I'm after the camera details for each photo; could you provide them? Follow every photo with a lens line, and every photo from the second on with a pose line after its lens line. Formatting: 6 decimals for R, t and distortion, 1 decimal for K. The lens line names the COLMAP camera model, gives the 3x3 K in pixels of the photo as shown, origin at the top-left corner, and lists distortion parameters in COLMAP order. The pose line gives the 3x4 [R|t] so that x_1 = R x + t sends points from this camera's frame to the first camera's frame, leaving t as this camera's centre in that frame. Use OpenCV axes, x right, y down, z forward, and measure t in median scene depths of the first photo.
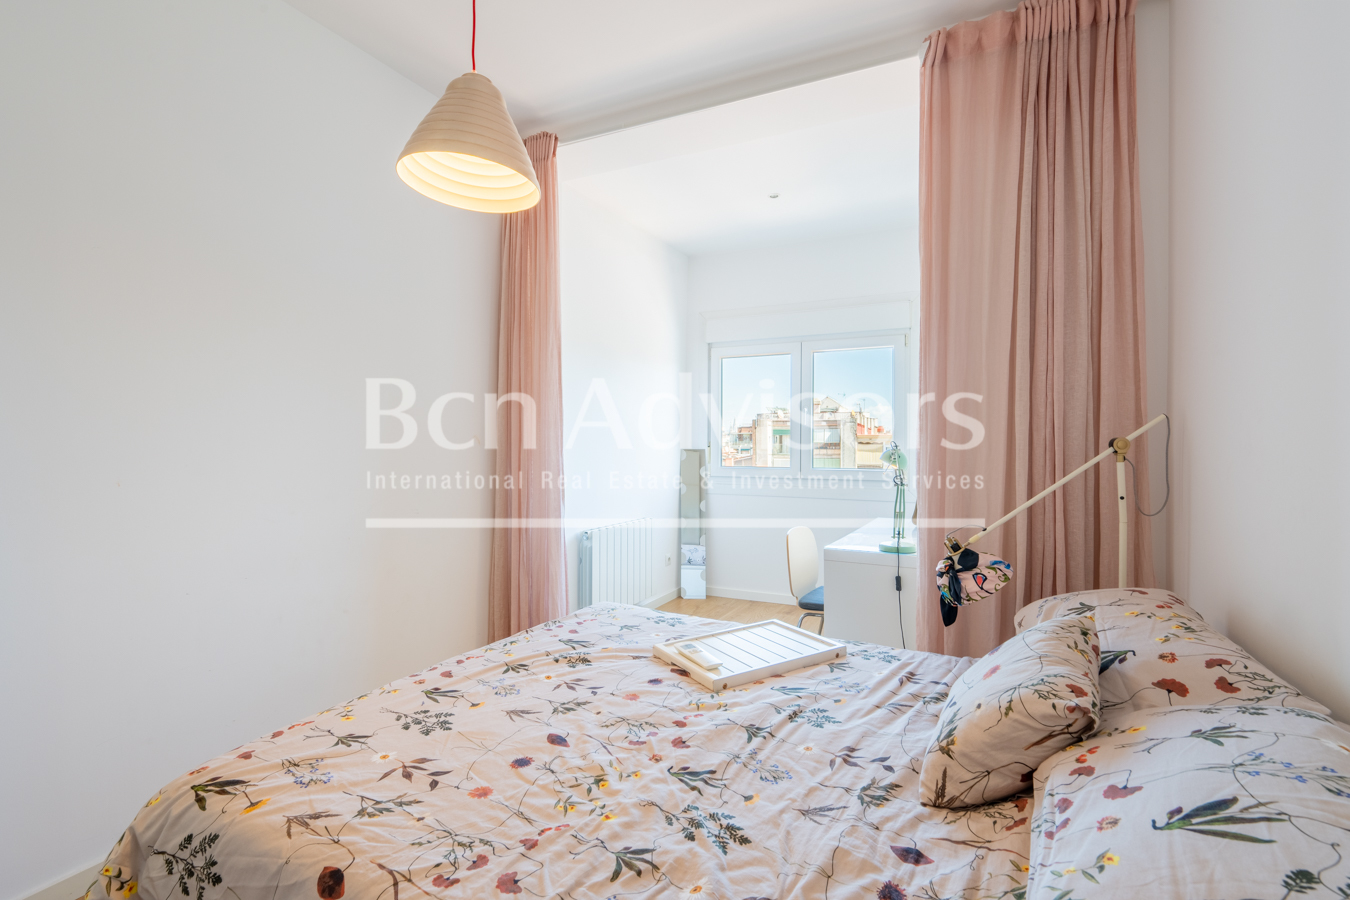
lens RADIAL K [[593.0, 0, 672.4], [0, 593.0, 448.8], [0, 0, 1]] dist [-0.000558, 0.000464]
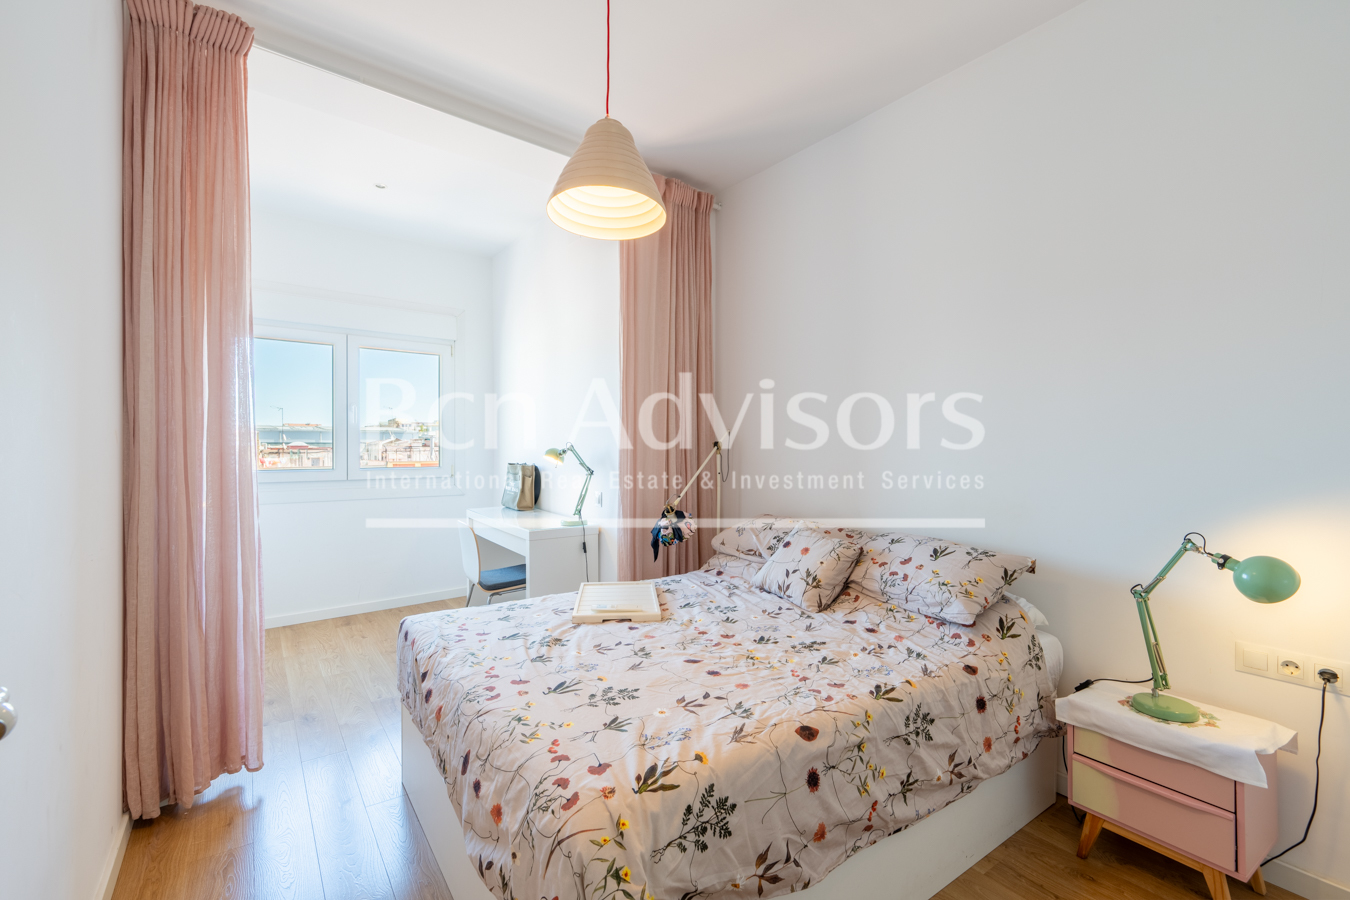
lens RADIAL K [[593.0, 0, 672.4], [0, 593.0, 448.8], [0, 0, 1]] dist [-0.000558, 0.000464]
pose [[0.435565, -0.005955, 0.900138, -1.436880], [0.004259, 0.999981, 0.004555, -0.006889], [-0.900147, 0.001850, 0.435582, 0.440653]]
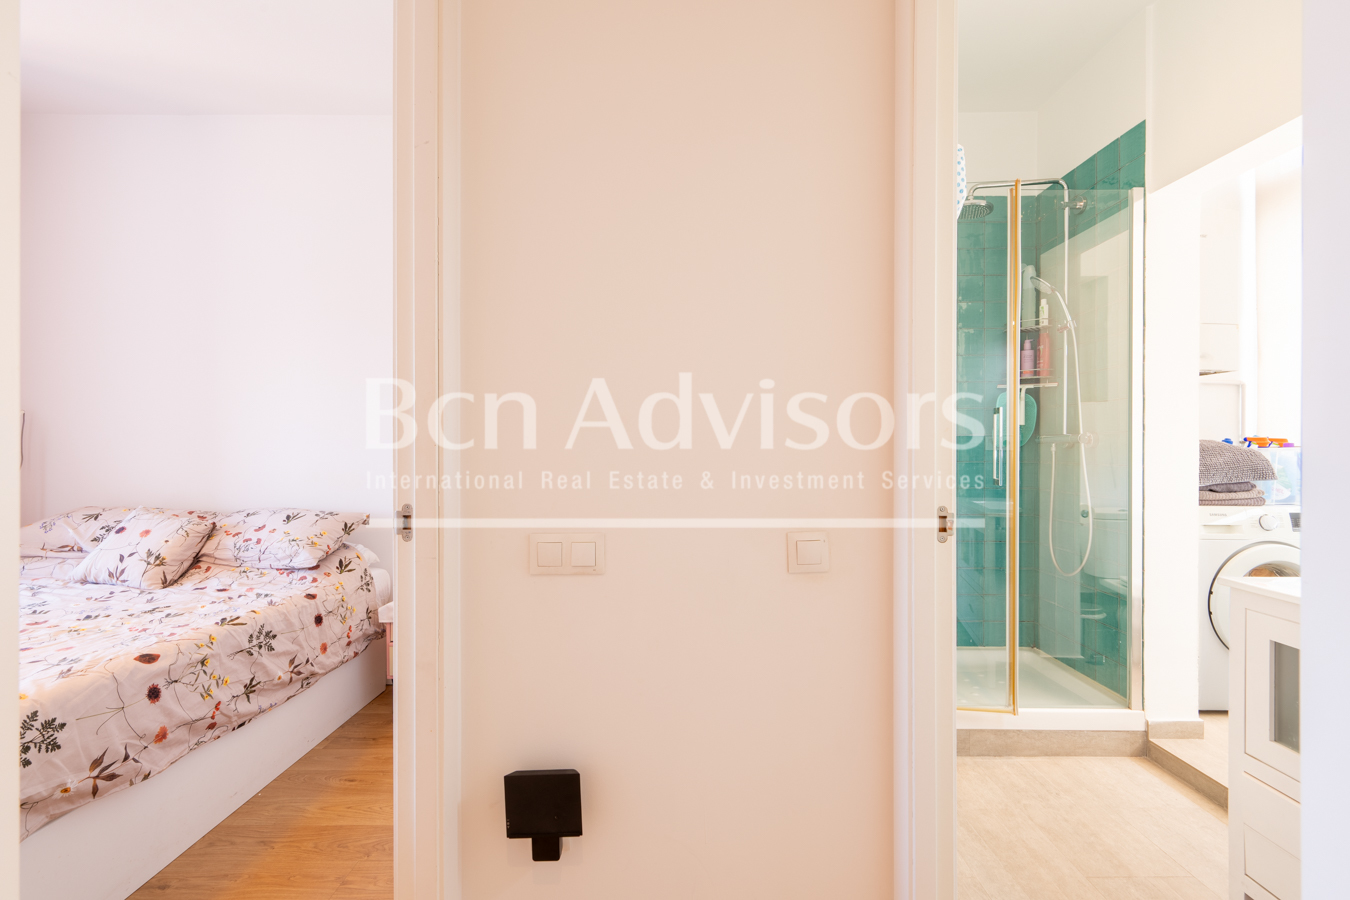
lens RADIAL K [[593.0, 0, 672.4], [0, 593.0, 448.8], [0, 0, 1]] dist [-0.000558, 0.000464]
pose [[-0.475074, -0.000591, 0.879946, -1.996457], [0.004881, 0.999983, 0.003307, 0.066541], [-0.879932, 0.005867, -0.475063, 0.305989]]
